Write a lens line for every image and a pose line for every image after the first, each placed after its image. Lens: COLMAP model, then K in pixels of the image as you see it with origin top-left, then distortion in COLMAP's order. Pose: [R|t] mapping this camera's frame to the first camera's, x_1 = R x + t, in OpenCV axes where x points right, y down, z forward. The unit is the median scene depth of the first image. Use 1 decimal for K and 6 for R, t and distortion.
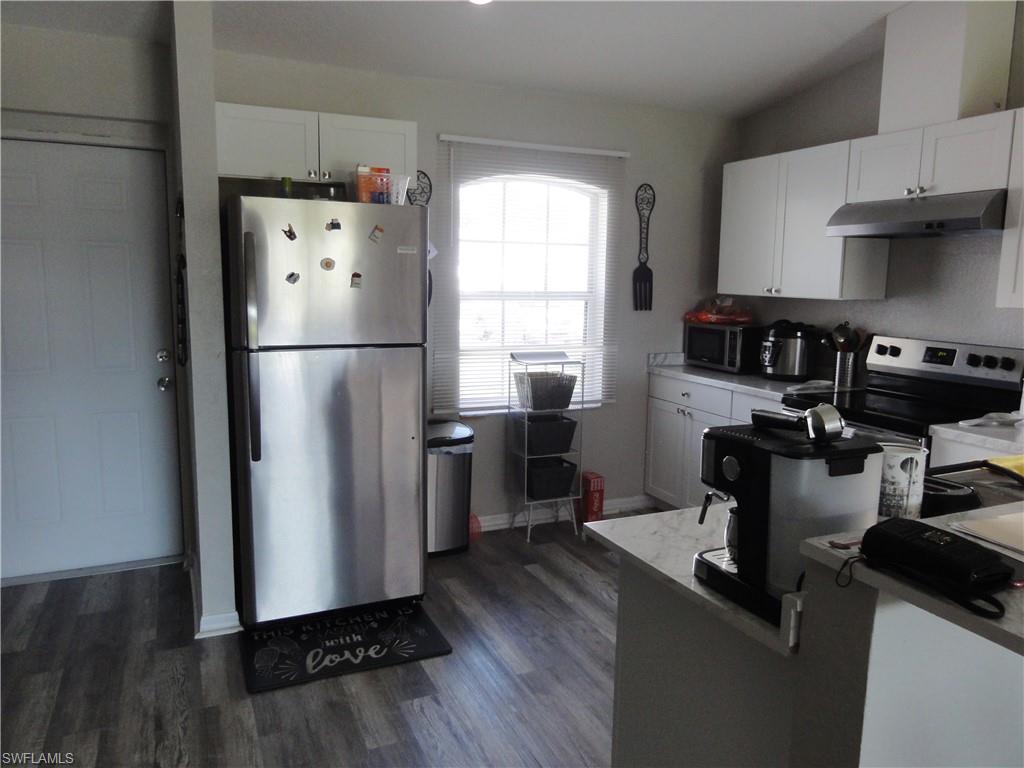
lens RADIAL K [[736.3, 0, 509.4], [0, 736.3, 377.7], [0, 0, 1]] dist [0.006252, -0.000048]
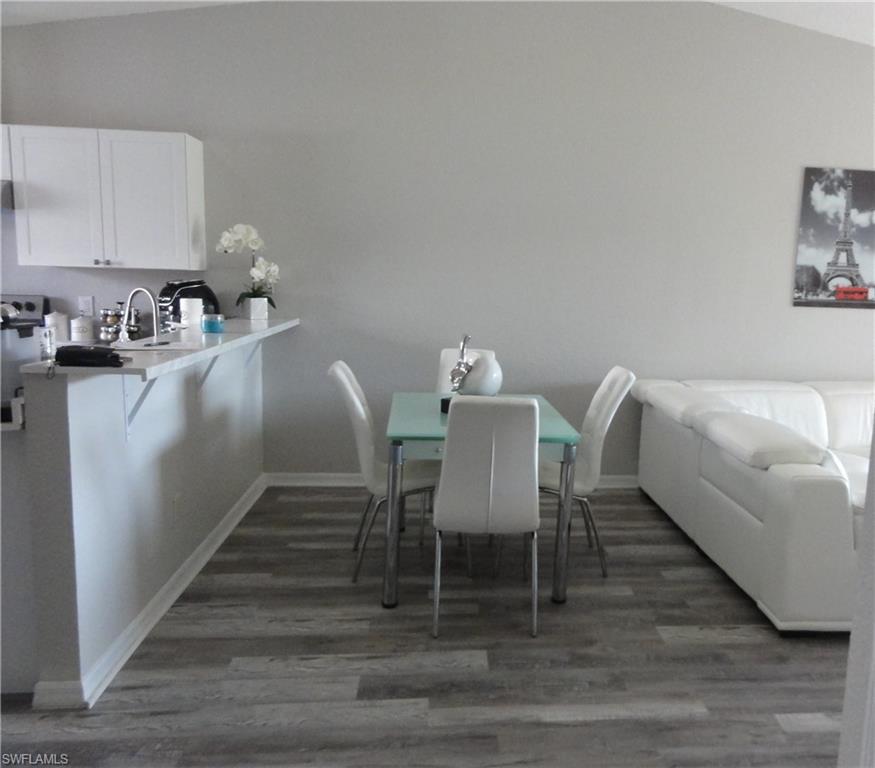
lens RADIAL K [[753.7, 0, 522.7], [0, 753.7, 369.4], [0, 0, 1]] dist [0.037679, -0.021391]
pose [[0.319171, -0.127427, 0.939091, -0.356478], [0.114016, 0.988885, 0.095433, 0.059953], [-0.940813, 0.076612, 0.330152, -0.308846]]
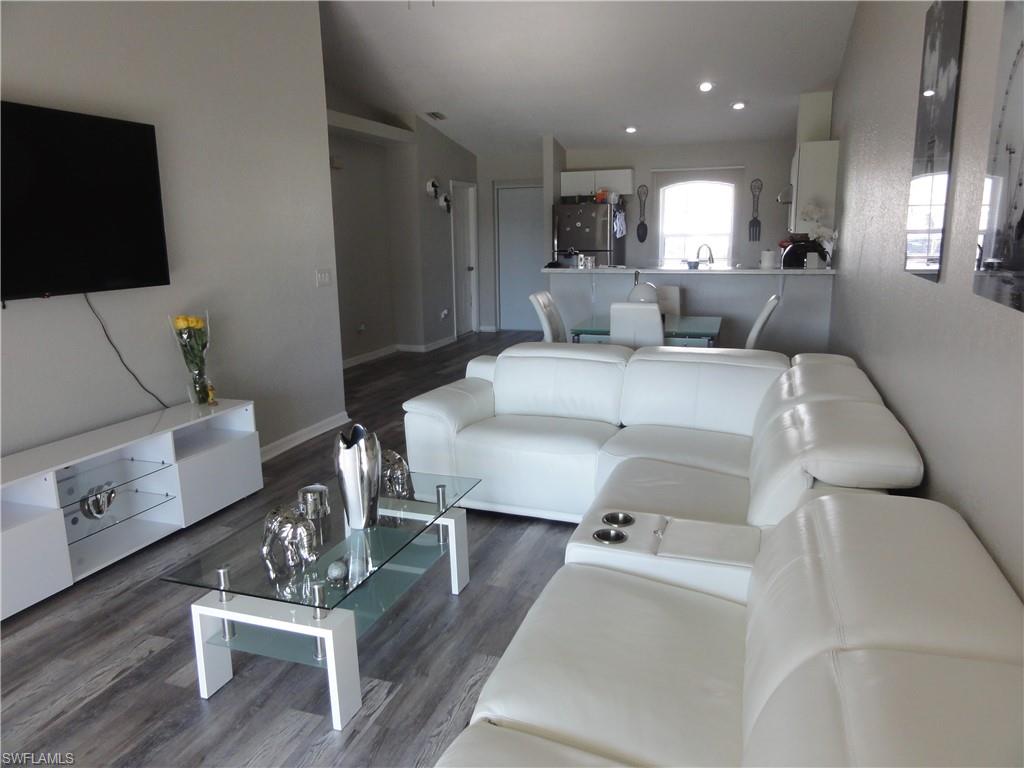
lens RADIAL K [[736.3, 0, 511.8], [0, 736.3, 384.1], [0, 0, 1]] dist [0.006252, -0.000048]
pose [[0.726981, 0.114076, -0.677116, 1.443965], [-0.075040, 0.993396, 0.086794, 0.226953], [0.682545, -0.012287, 0.730740, -1.237748]]
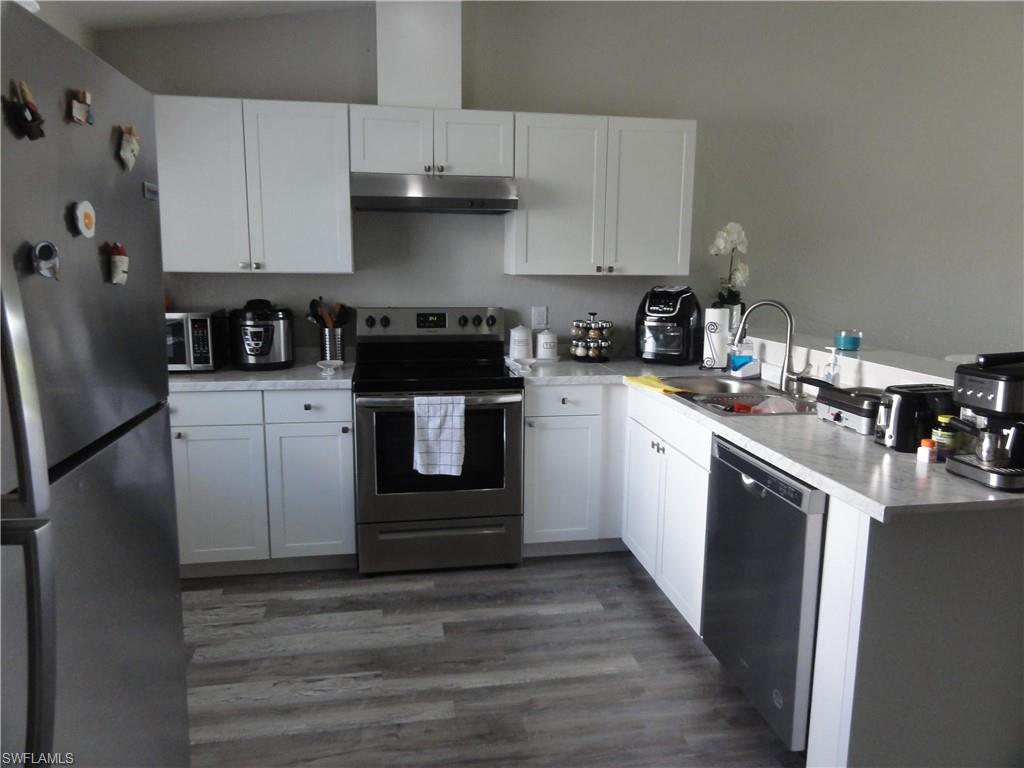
lens RADIAL K [[736.3, 0, 513.4], [0, 736.3, 380.8], [0, 0, 1]] dist [0.006252, -0.000048]
pose [[0.239531, -0.172961, 0.955358, -0.453475], [0.130943, 0.980768, 0.144731, -0.082948], [-0.962018, 0.090430, 0.257573, 0.584481]]
